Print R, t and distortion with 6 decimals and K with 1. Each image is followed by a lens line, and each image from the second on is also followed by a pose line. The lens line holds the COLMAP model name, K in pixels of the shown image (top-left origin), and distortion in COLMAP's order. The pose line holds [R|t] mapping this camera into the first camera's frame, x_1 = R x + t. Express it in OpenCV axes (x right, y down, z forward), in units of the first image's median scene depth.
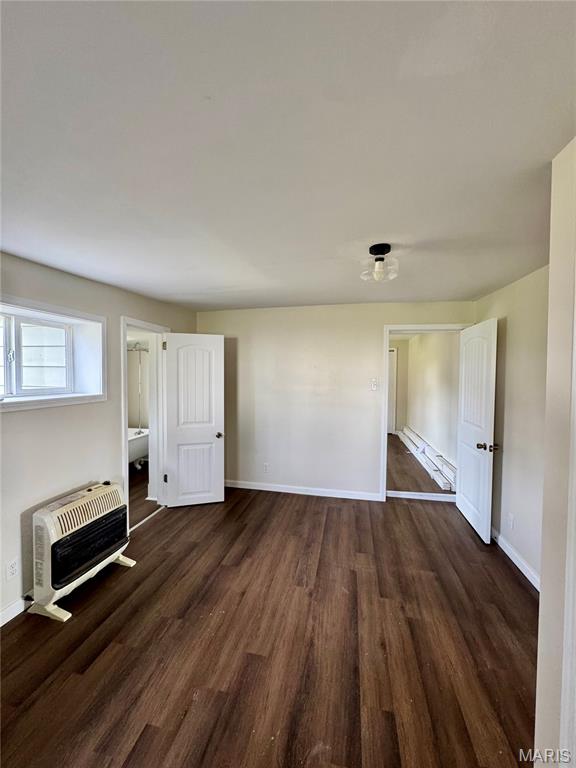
lens RADIAL K [[306.9, 0, 292.7], [0, 306.9, 381.5], [0, 0, 1]] dist [-0.008093, -0.000106]
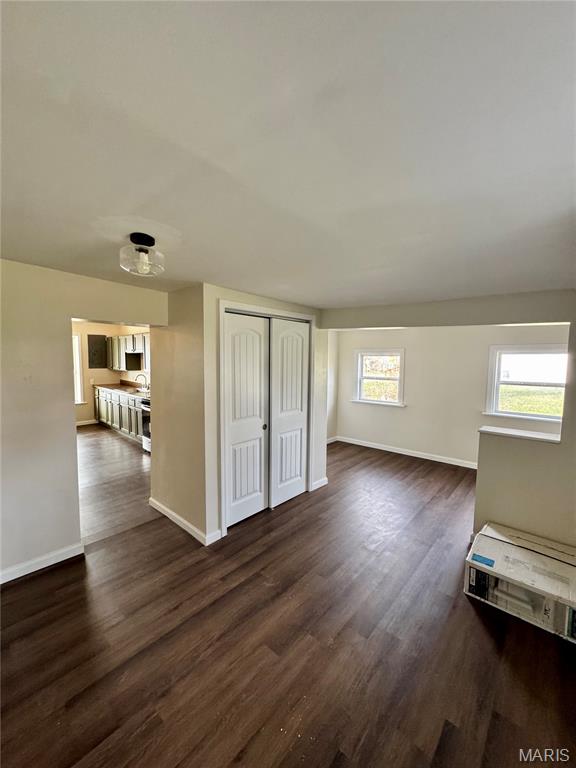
lens RADIAL K [[306.9, 0, 289.2], [0, 306.9, 384.6], [0, 0, 1]] dist [-0.008093, -0.000106]
pose [[-0.861666, -0.056201, 0.504354, -0.644344], [-0.004889, 0.994722, 0.102491, -0.106244], [-0.507452, 0.085847, -0.857393, 1.793804]]
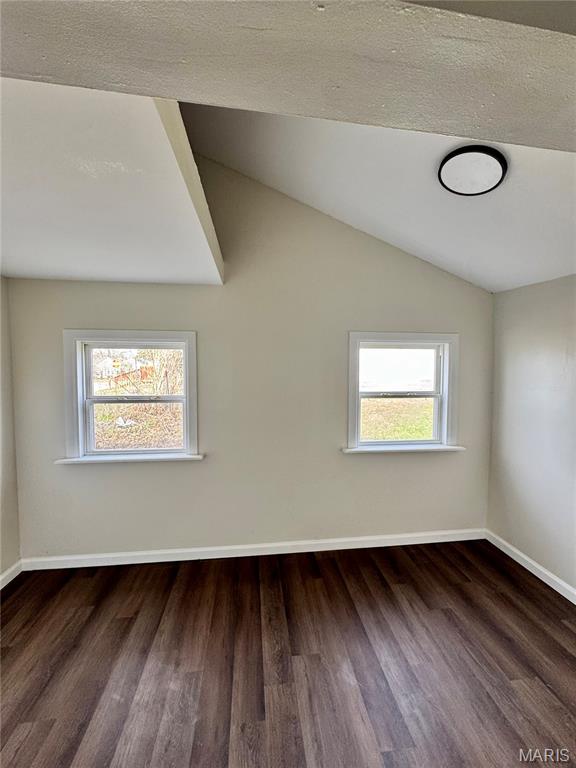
lens RADIAL K [[306.9, 0, 289.9], [0, 306.9, 383.9], [0, 0, 1]] dist [-0.008093, -0.000106]
pose [[-0.952847, -0.000298, -0.303450, -0.439883], [-0.021504, 0.997552, 0.066543, -0.076038], [0.302687, 0.069931, -0.950521, 1.180361]]
